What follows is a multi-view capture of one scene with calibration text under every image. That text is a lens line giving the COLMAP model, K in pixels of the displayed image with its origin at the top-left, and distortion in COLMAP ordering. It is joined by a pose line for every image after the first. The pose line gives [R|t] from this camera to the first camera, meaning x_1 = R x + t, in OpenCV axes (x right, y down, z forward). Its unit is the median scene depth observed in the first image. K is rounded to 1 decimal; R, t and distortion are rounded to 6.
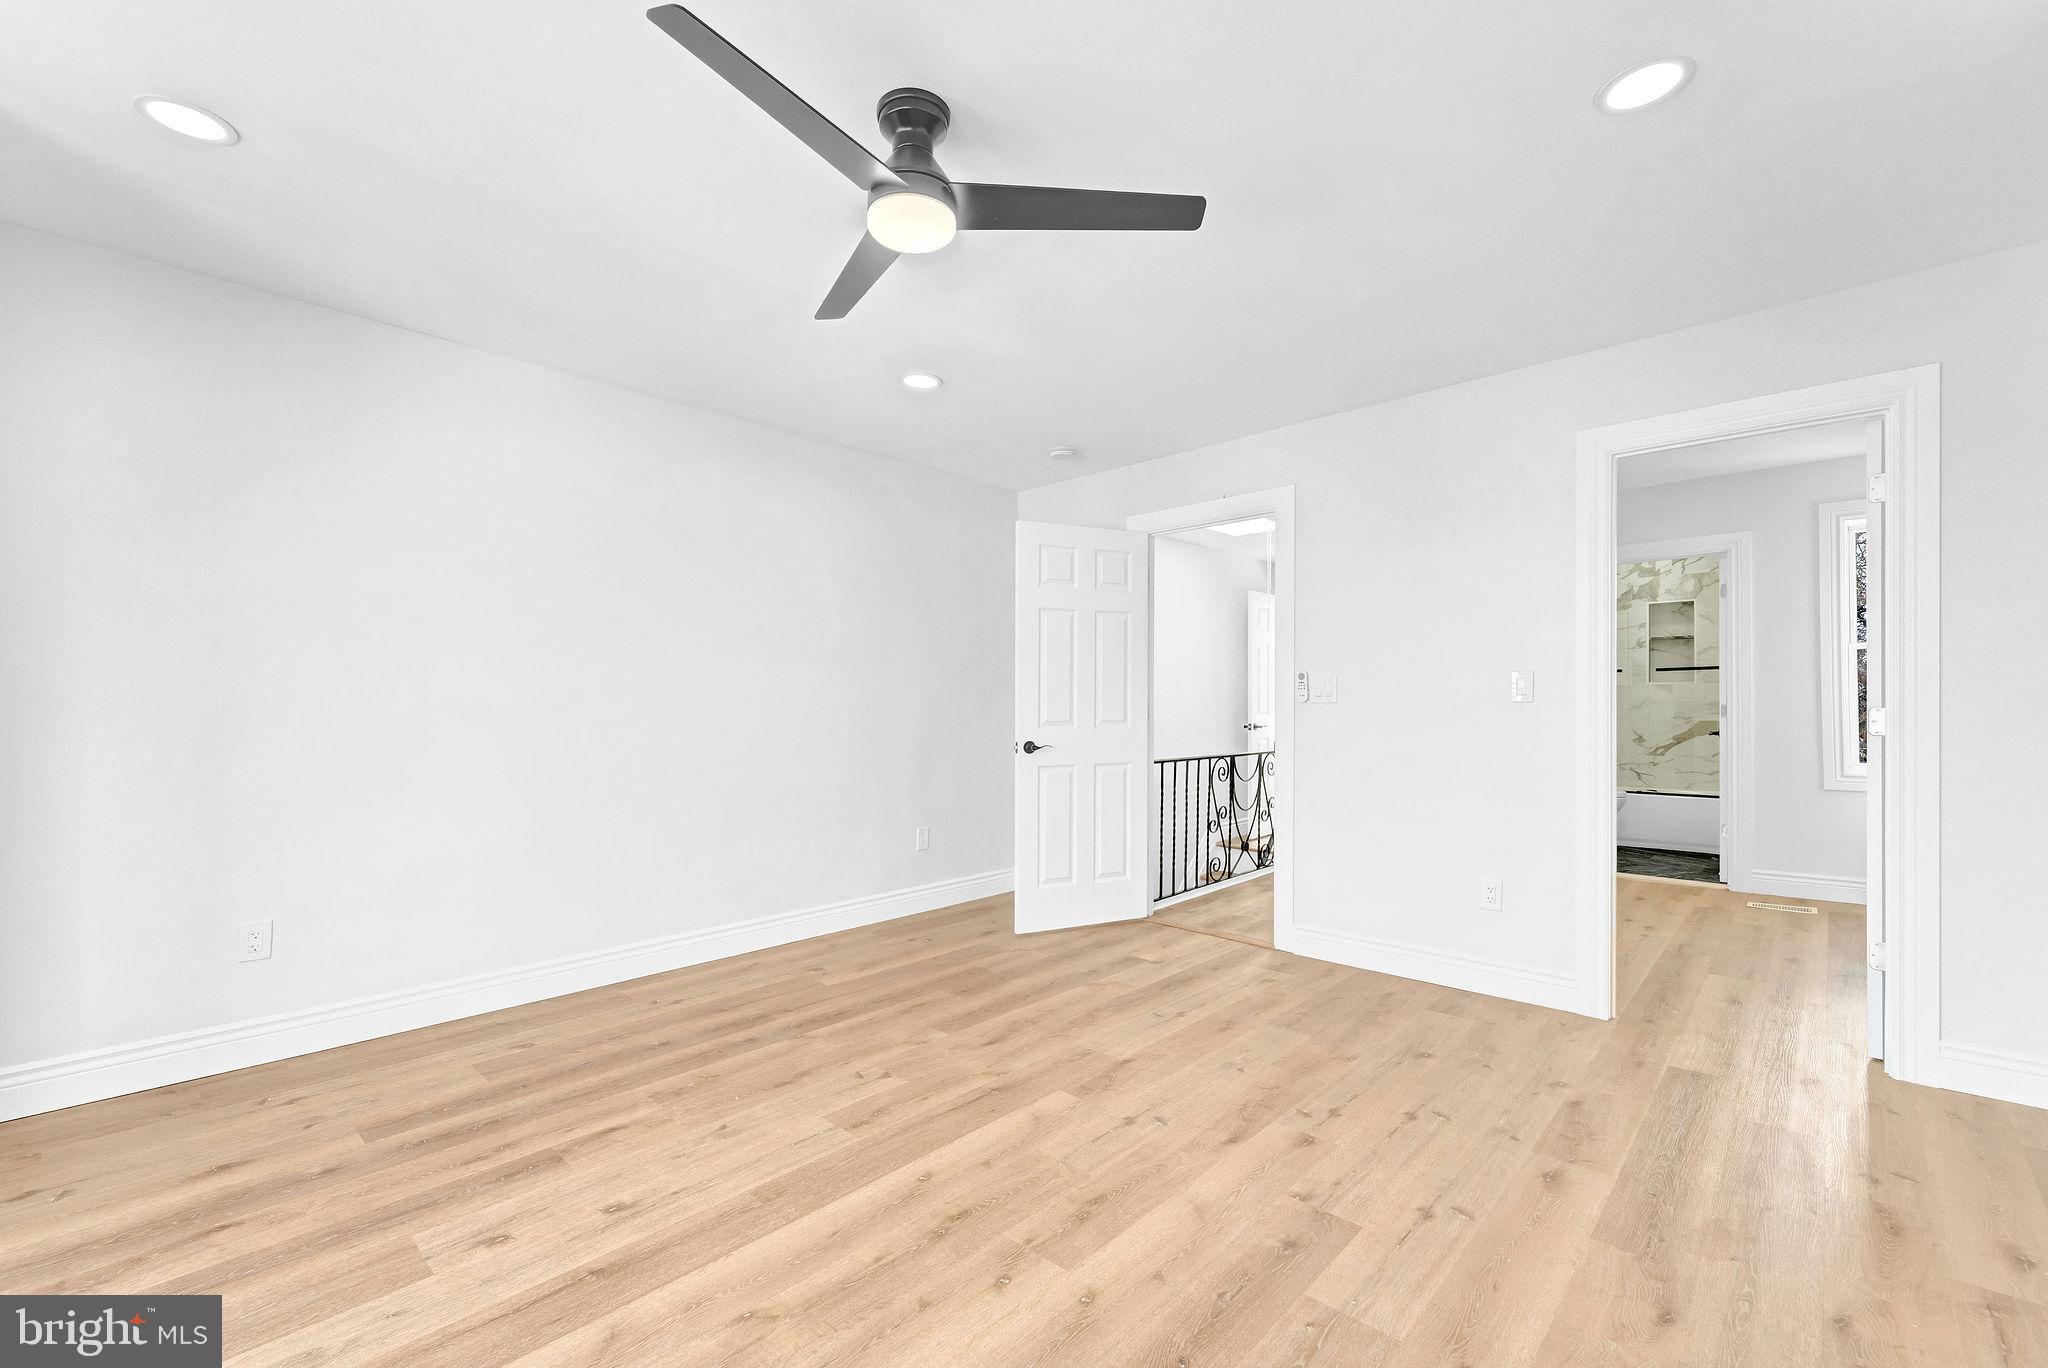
lens RADIAL K [[860.0, 0, 1028.4], [0, 860.0, 694.0], [0, 0, 1]] dist [0.003650, -0.002217]
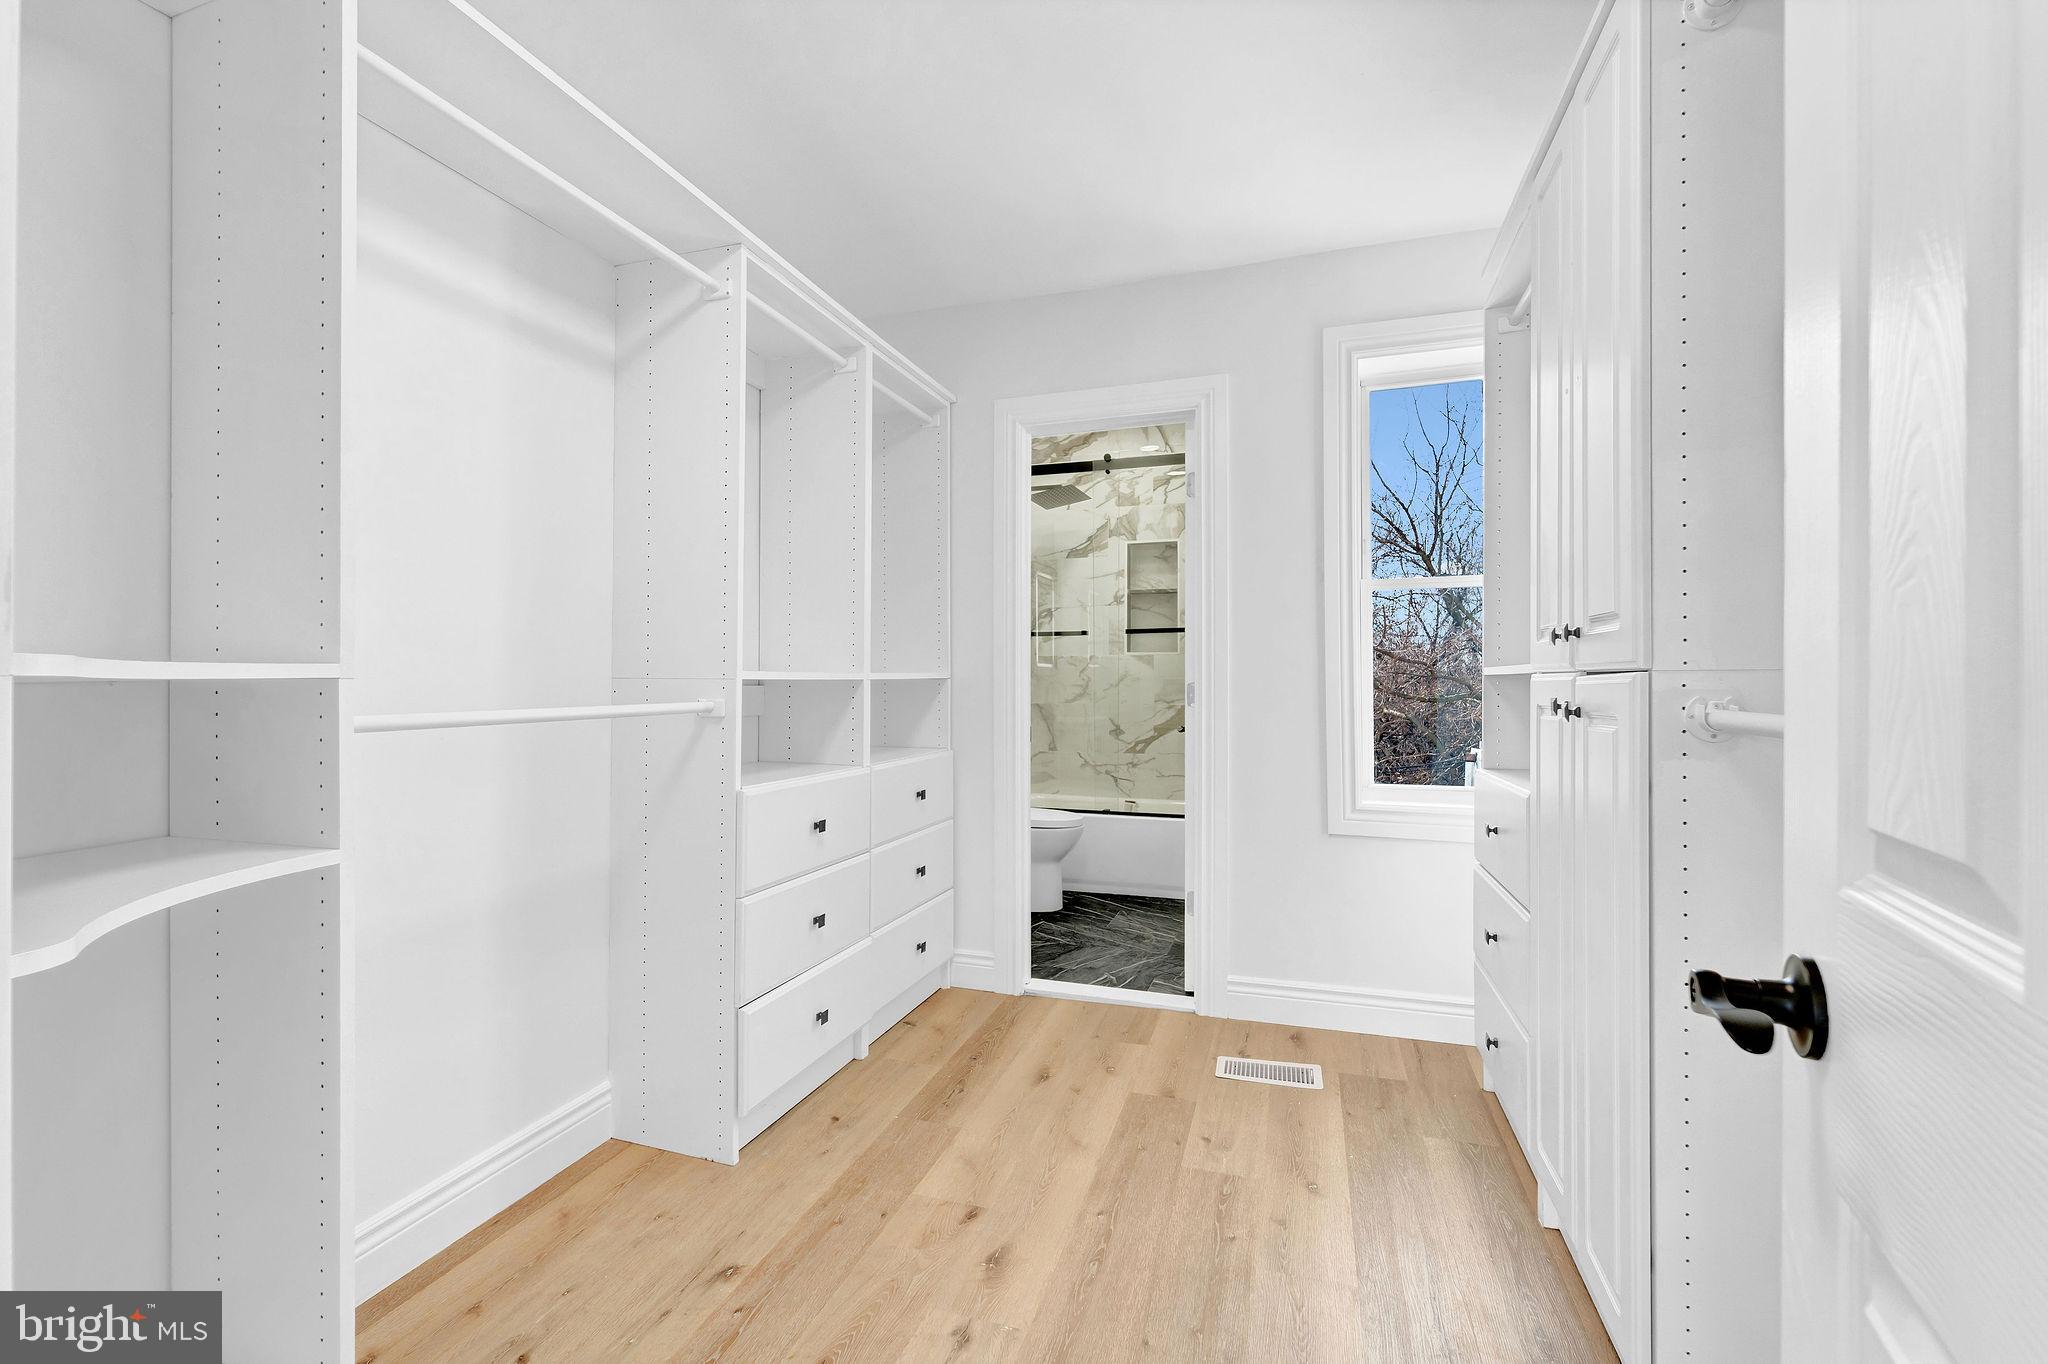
lens RADIAL K [[860.0, 0, 1018.3], [0, 860.0, 678.7], [0, 0, 1]] dist [0.003650, -0.002217]
pose [[0.908140, 0.000749, 0.418666, 0.333978], [-0.003276, 0.999981, 0.005317, 0.005081], [-0.418654, -0.006200, 0.908125, 0.380823]]
